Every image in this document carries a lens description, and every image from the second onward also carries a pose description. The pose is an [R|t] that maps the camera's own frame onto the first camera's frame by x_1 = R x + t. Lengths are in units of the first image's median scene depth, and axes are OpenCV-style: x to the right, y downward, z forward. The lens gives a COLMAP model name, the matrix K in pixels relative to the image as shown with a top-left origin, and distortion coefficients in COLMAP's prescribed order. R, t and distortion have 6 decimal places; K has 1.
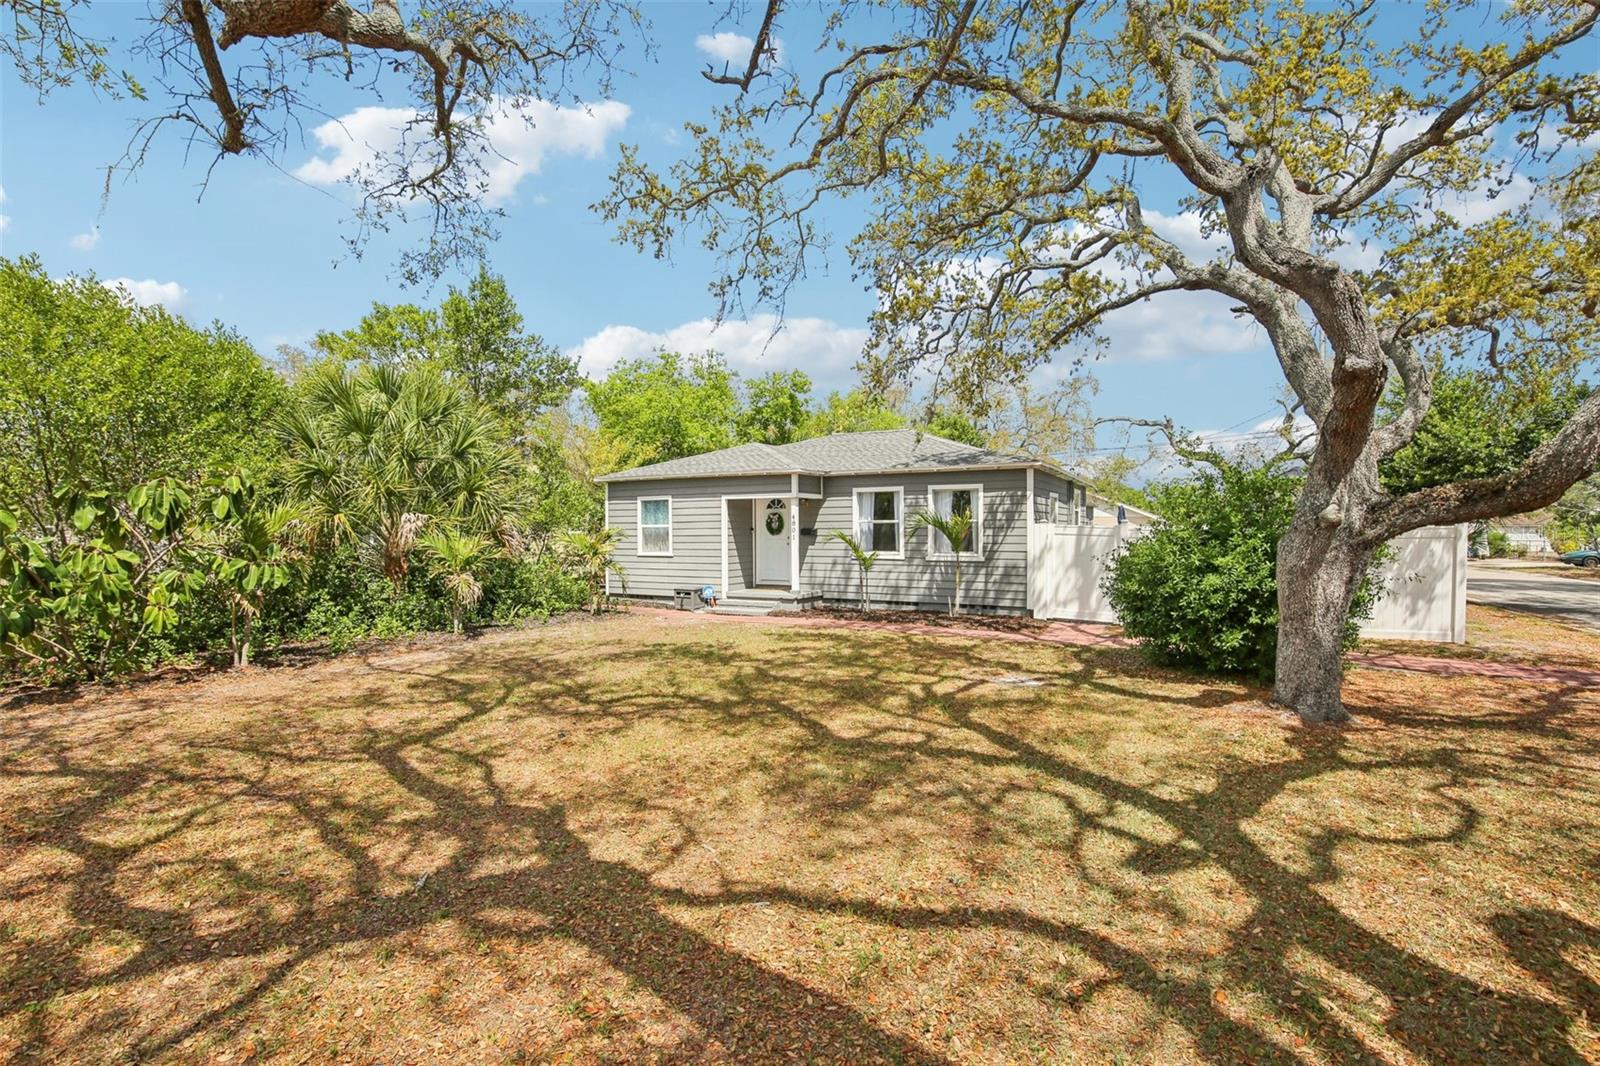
lens RADIAL K [[747.4, 0, 799.0], [0, 747.4, 535.7], [0, 0, 1]] dist [-0.027682, 0.004425]
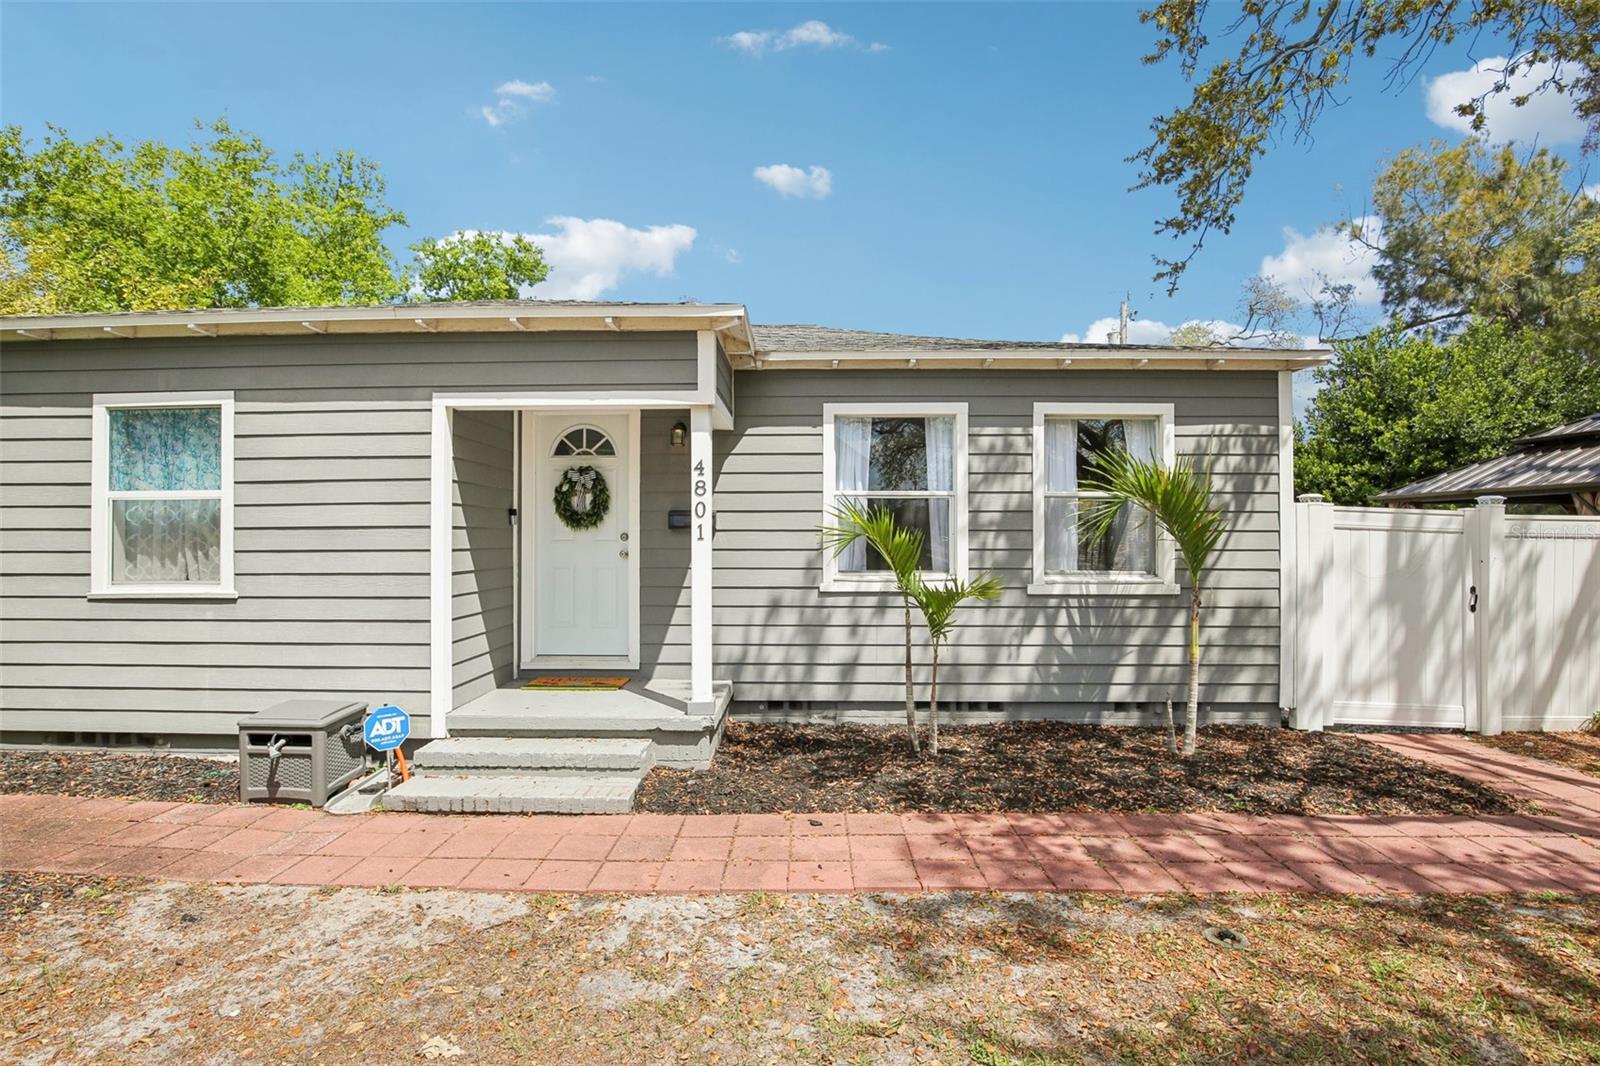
lens RADIAL K [[747.4, 0, 802.7], [0, 747.4, 530.3], [0, 0, 1]] dist [-0.027682, 0.004425]
pose [[0.887556, 0.005932, 0.460661, -0.112504], [-0.001161, 0.999943, -0.010638, 0.003899], [-0.460698, 0.008907, 0.887512, 0.688810]]
